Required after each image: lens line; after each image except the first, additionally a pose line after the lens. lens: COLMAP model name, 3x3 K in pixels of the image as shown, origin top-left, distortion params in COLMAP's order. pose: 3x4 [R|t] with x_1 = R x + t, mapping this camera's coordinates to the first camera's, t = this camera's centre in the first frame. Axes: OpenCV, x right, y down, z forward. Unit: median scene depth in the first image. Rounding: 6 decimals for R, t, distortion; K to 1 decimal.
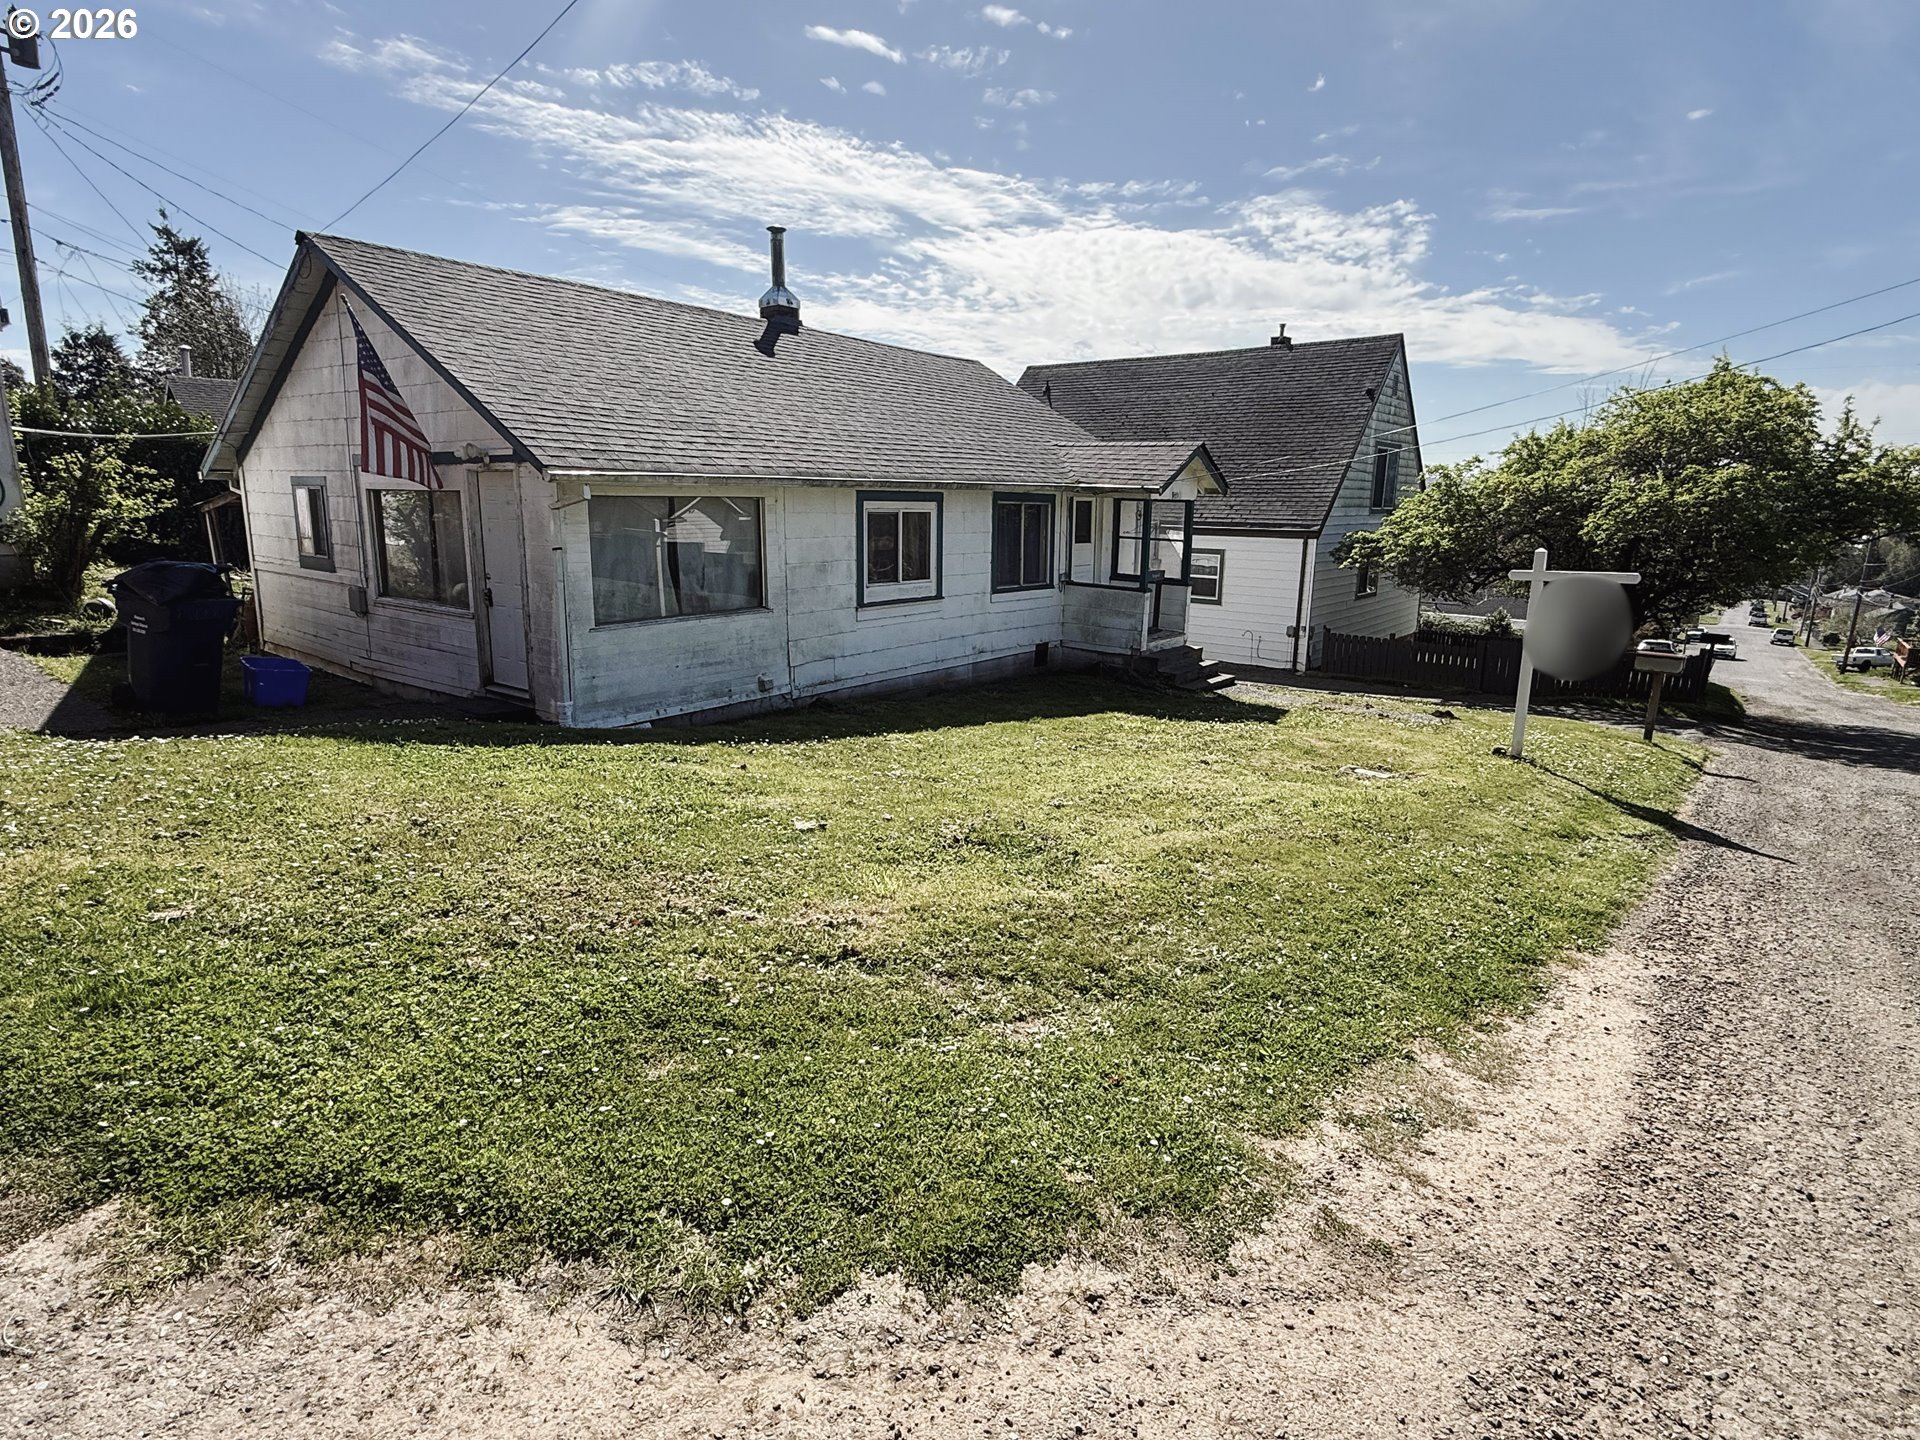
lens RADIAL K [[983.5, 0, 959.5], [0, 983.5, 709.5], [0, 0, 1]] dist [0.002121, 0.000172]
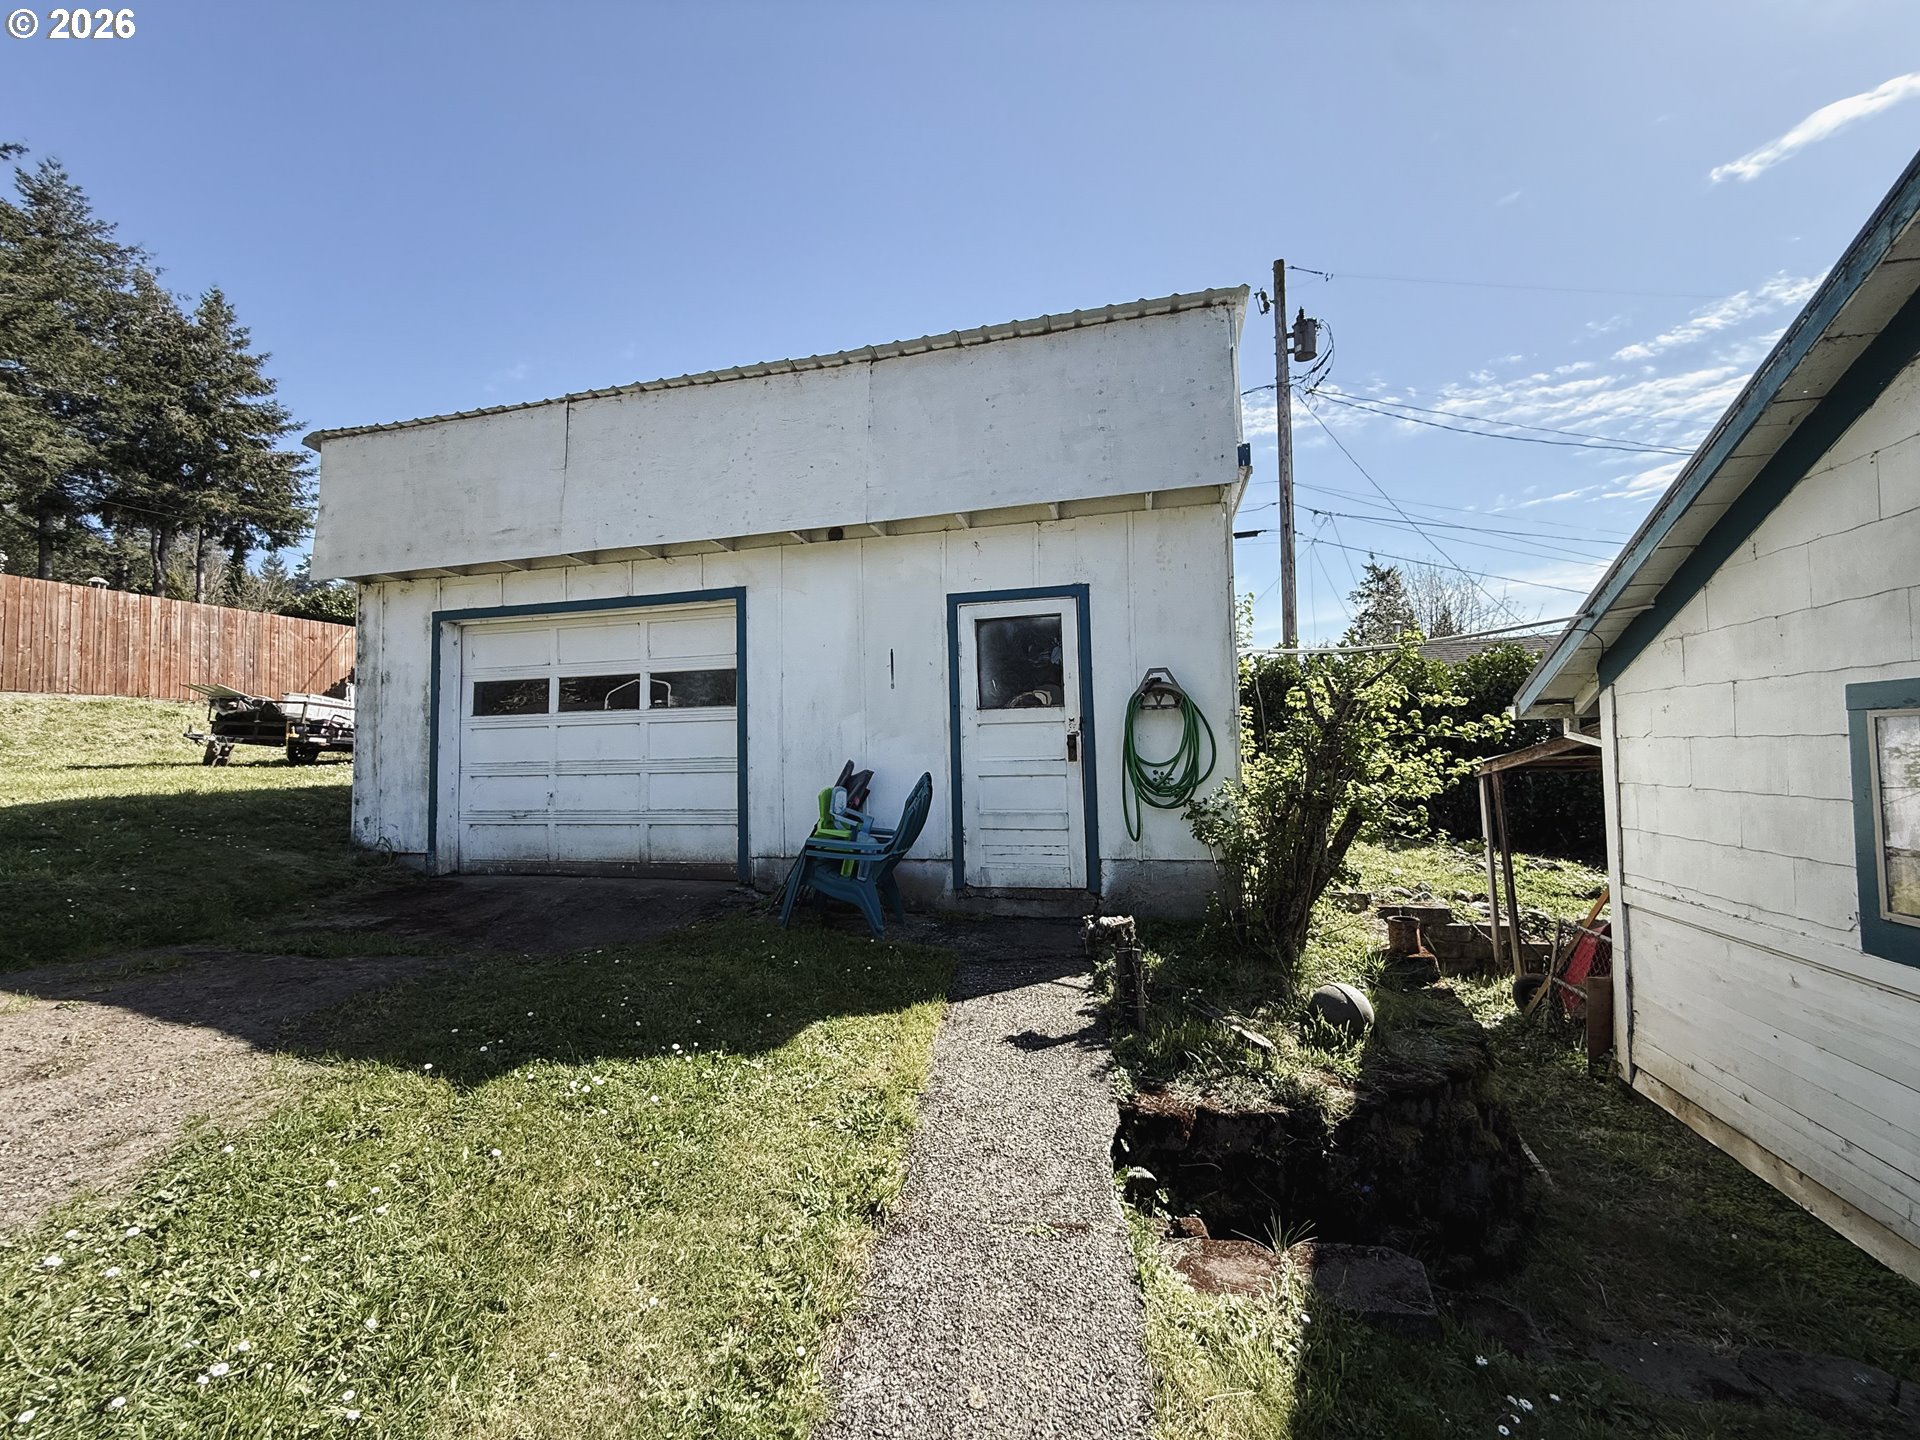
lens RADIAL K [[768.4, 0, 948.8], [0, 768.4, 725.8], [0, 0, 1]] dist [-0.001531, 0.000339]
pose [[0.410886, -0.066208, -0.909279, -0.450917], [-0.161901, 0.976208, -0.144241, -0.106392], [0.897196, 0.206480, 0.390392, 0.493320]]
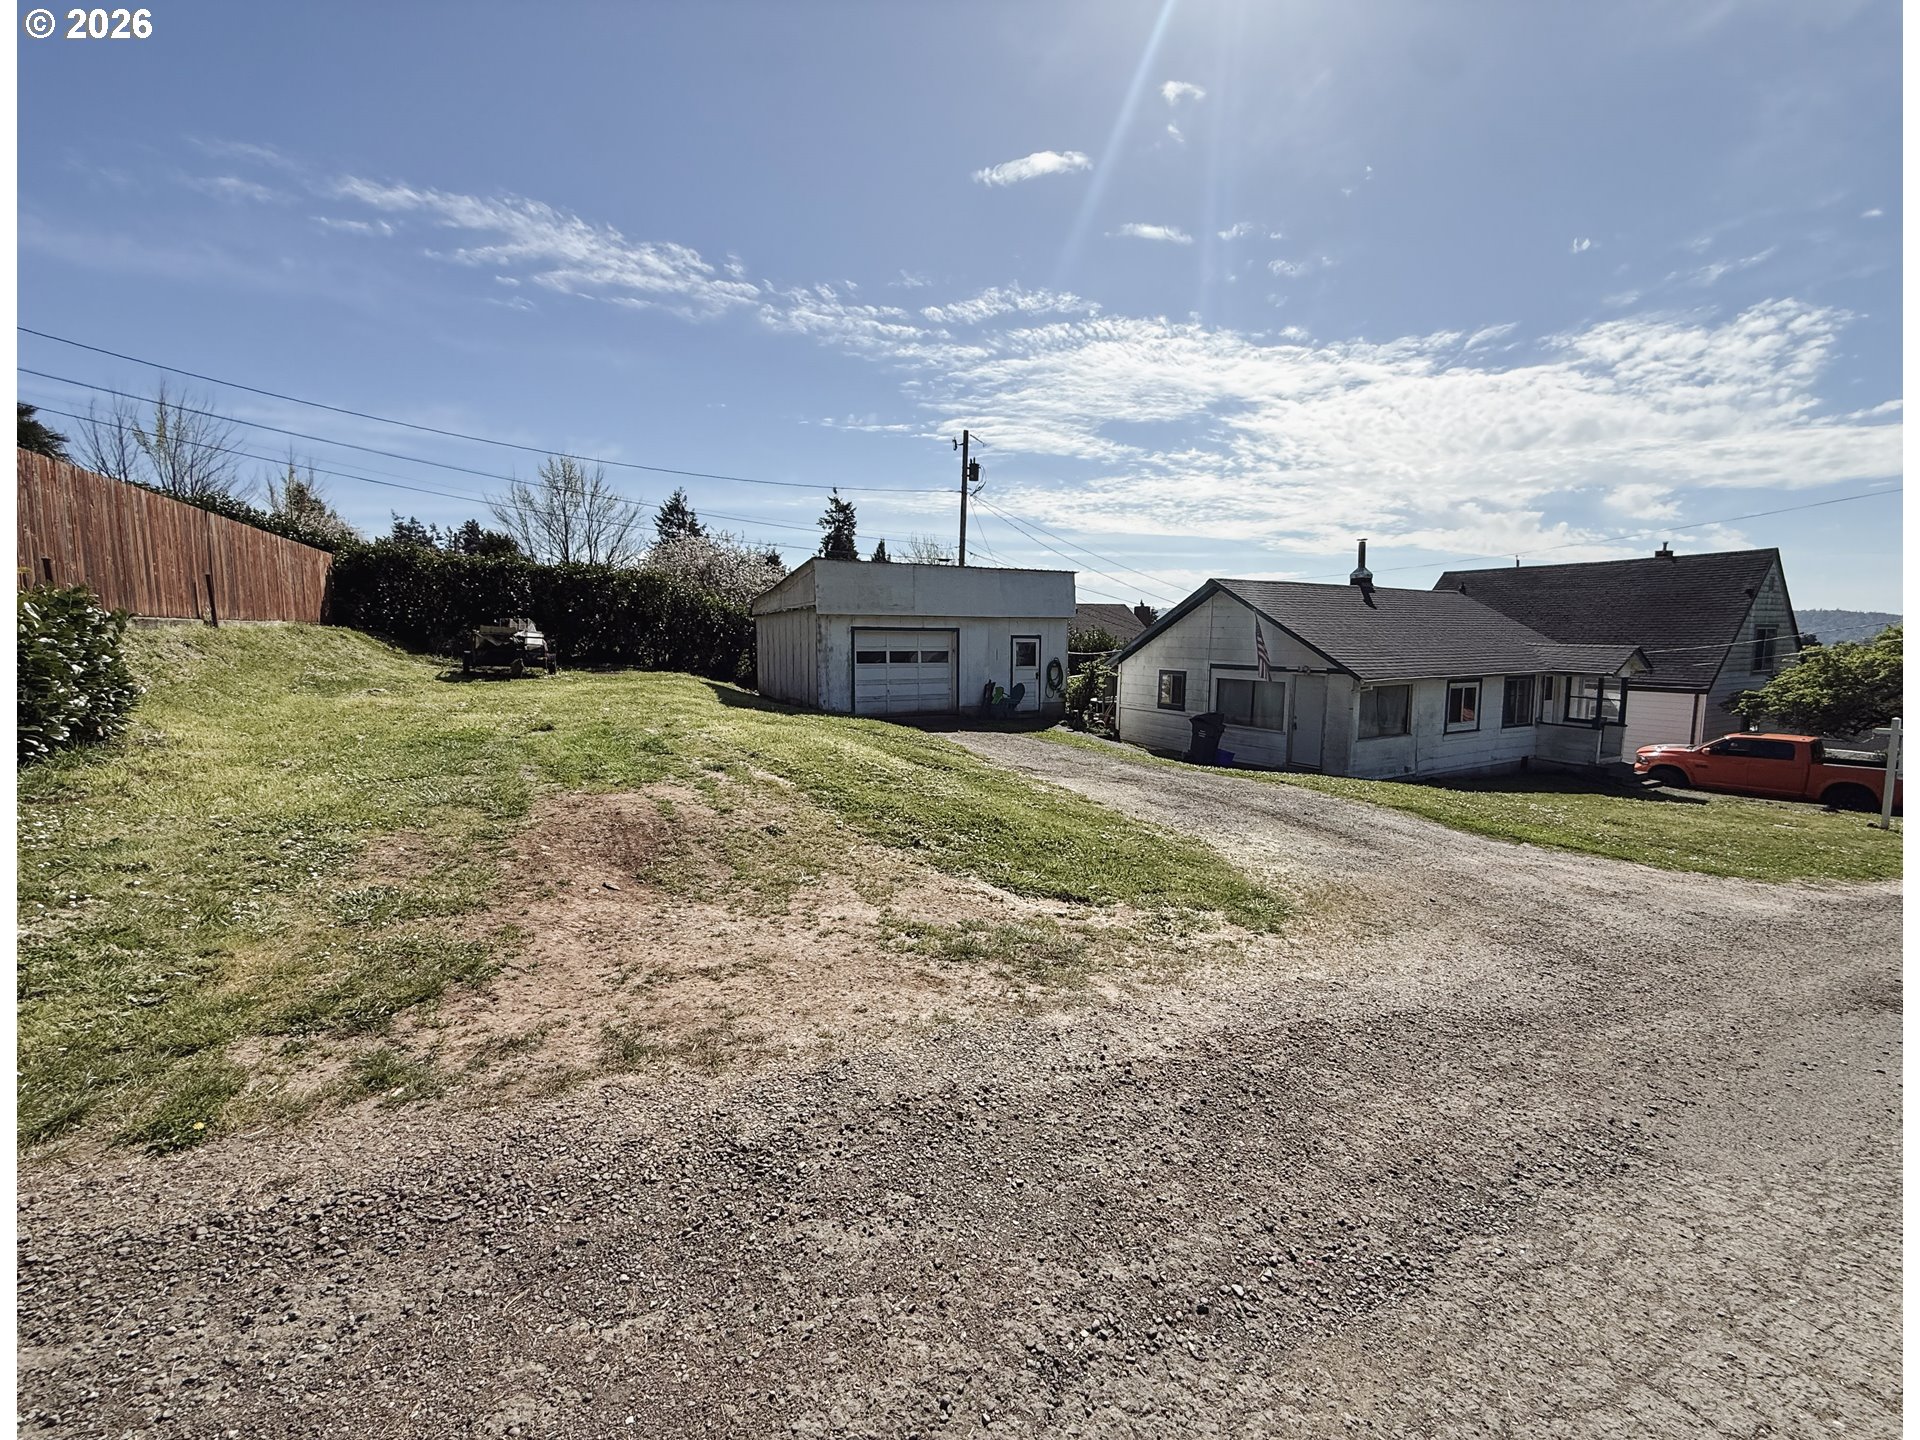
lens RADIAL K [[778.6, 0, 953.6], [0, 778.6, 725.6], [0, 0, 1]] dist [-0.004605, 0.001791]
pose [[0.925363, 0.030977, -0.377814, -0.341834], [-0.067779, 0.994116, -0.084498, 0.065916], [0.372973, 0.103799, 0.922018, -0.685670]]
